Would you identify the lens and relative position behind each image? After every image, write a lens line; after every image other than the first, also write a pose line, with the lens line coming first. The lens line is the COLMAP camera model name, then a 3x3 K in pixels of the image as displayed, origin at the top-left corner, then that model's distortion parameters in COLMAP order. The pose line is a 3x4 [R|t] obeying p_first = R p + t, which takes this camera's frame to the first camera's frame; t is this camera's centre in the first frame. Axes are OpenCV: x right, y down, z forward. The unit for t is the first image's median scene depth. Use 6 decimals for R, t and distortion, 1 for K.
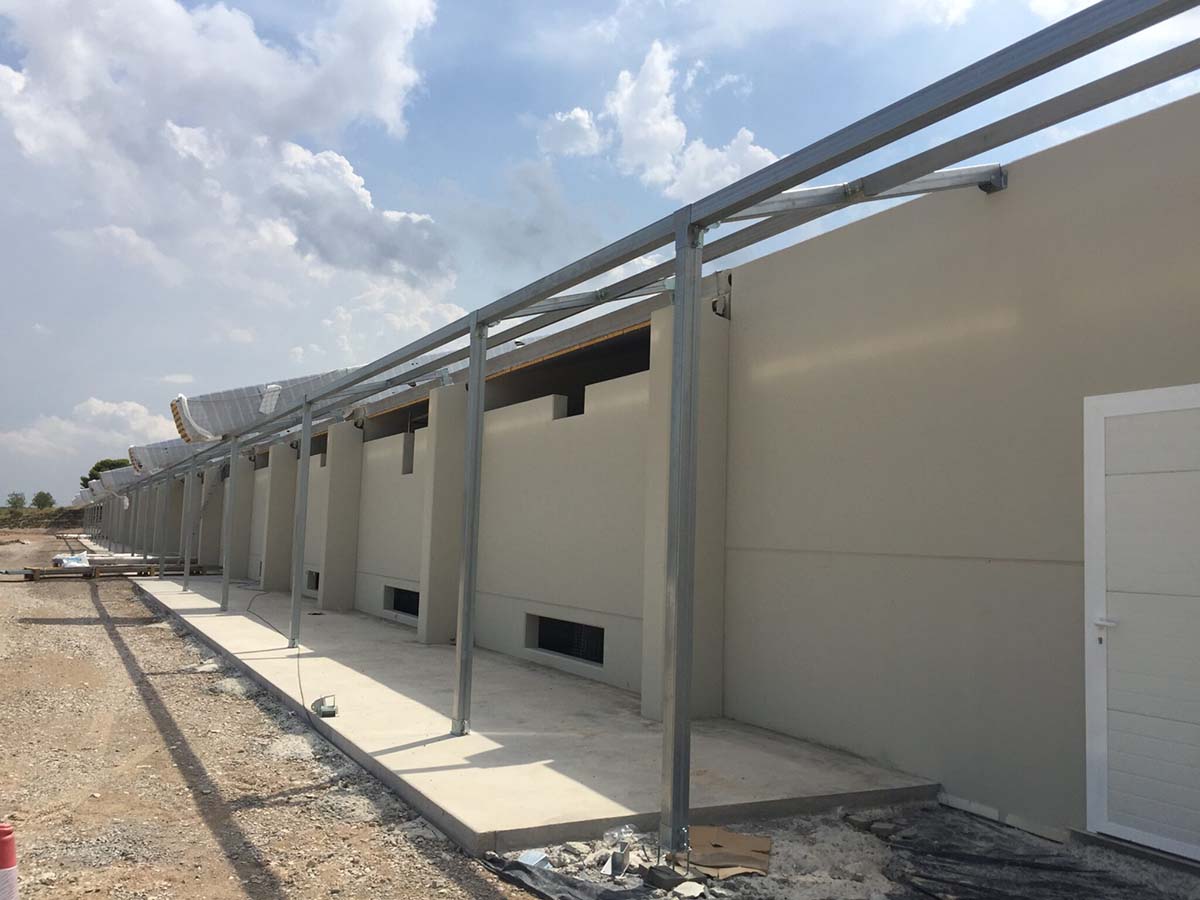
lens RADIAL K [[1024.8, 0, 598.8], [0, 1024.8, 461.6], [0, 0, 1]] dist [0.037804, 0.003424]
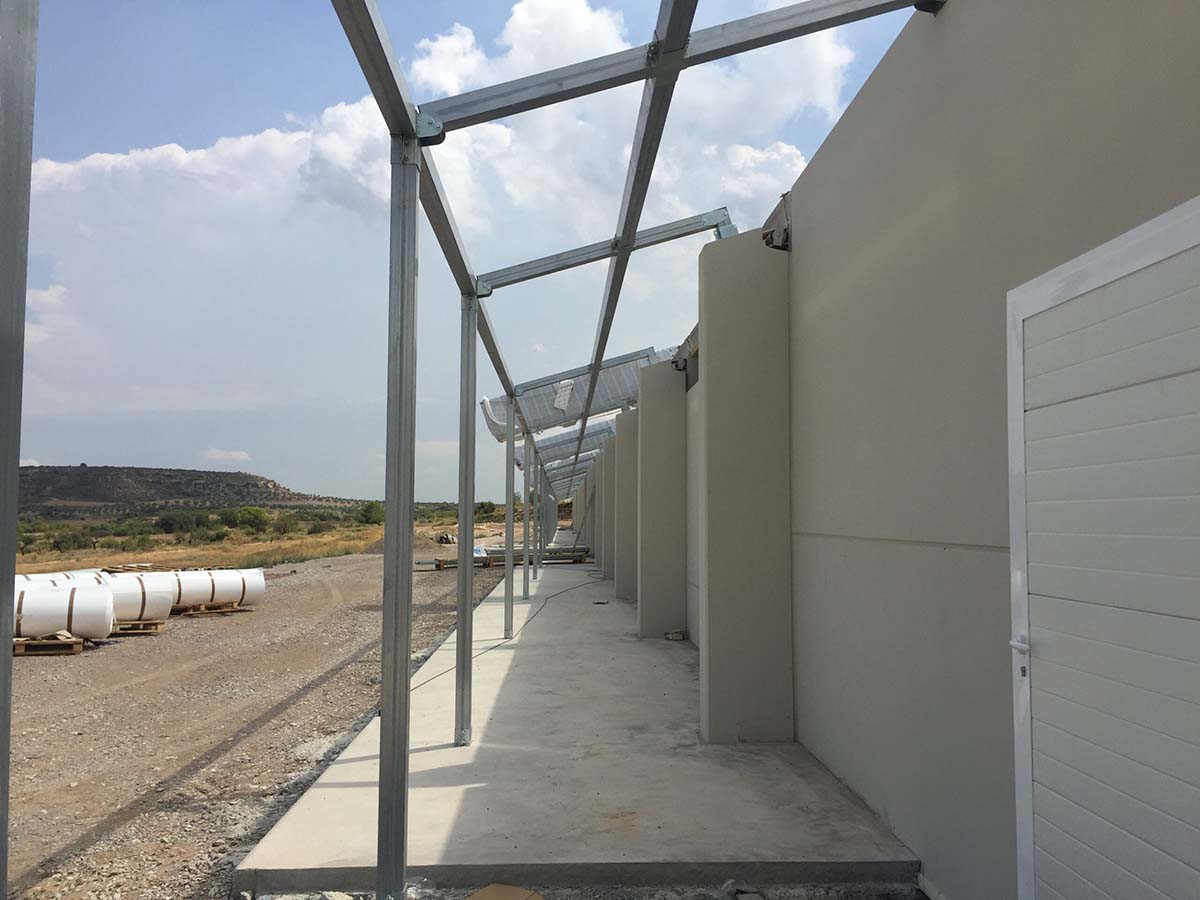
lens RADIAL K [[1019.2, 0, 600.0], [0, 1019.2, 450.0], [0, 0, 1]] dist [0.003962, 0.005008]
pose [[0.900281, -0.062071, -0.430862, 0.331440], [0.064116, 0.997894, -0.009789, 0.016831], [0.430562, -0.018812, 0.902365, 0.203877]]
